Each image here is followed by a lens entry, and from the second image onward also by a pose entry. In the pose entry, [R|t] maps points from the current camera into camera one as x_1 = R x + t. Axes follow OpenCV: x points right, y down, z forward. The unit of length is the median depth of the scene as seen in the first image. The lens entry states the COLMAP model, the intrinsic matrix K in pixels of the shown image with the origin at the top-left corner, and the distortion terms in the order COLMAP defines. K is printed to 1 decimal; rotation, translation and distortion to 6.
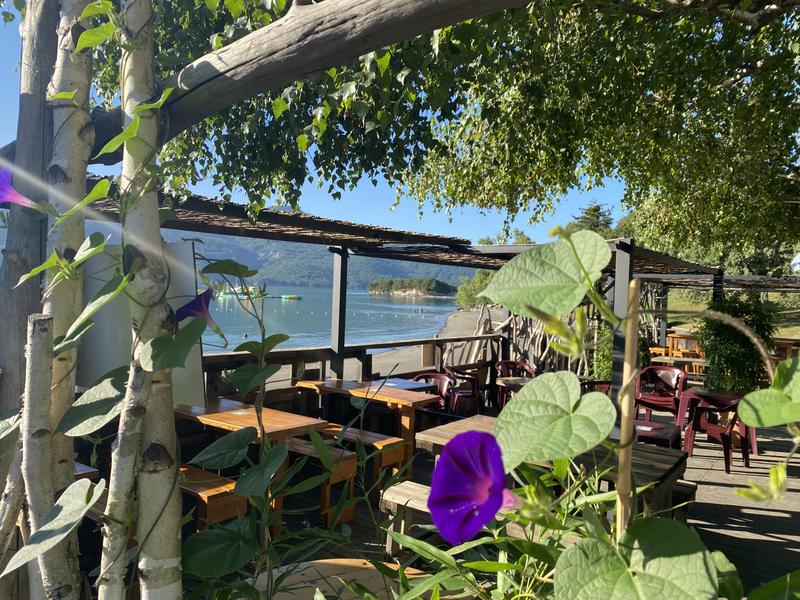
lens RADIAL K [[598.1, 0, 379.3], [0, 598.1, 299.9], [0, 0, 1]] dist [0.086099, -0.001583]
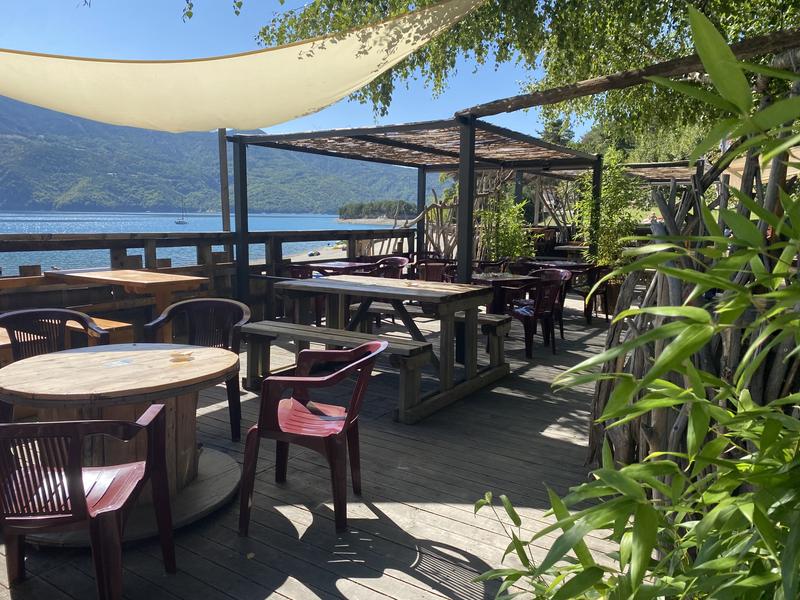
lens RADIAL K [[598.1, 0, 379.3], [0, 598.1, 299.9], [0, 0, 1]] dist [0.086099, -0.001583]
pose [[0.998376, -0.037184, 0.043170, 0.128794], [0.031496, 0.991569, 0.125694, 0.073868], [-0.047480, -0.124130, 0.991129, -0.118530]]
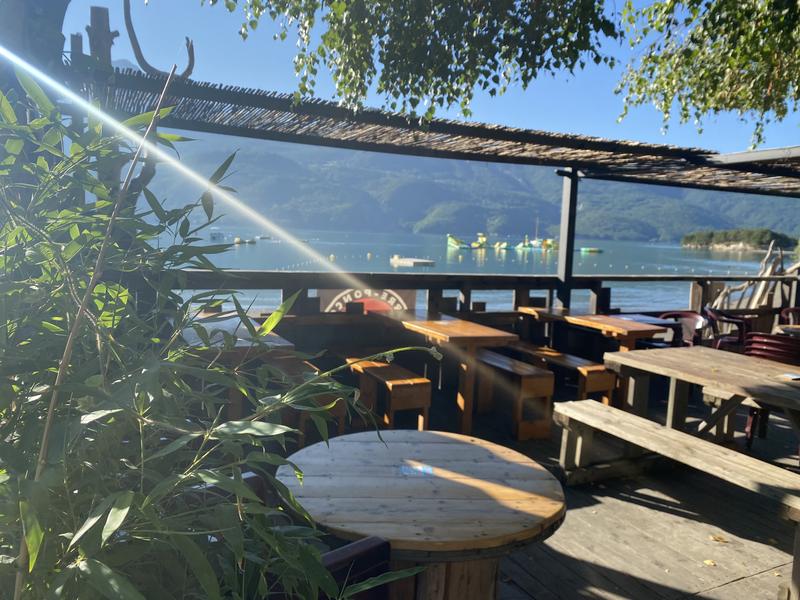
lens RADIAL K [[598.9, 0, 398.6], [0, 598.9, 302.7], [0, 0, 1]] dist [0.004500, 0.002839]
pose [[0.895893, 0.046957, -0.441781, 0.118247], [-0.010628, 0.996379, 0.084353, 0.043356], [0.444142, -0.070876, 0.893148, 0.014064]]
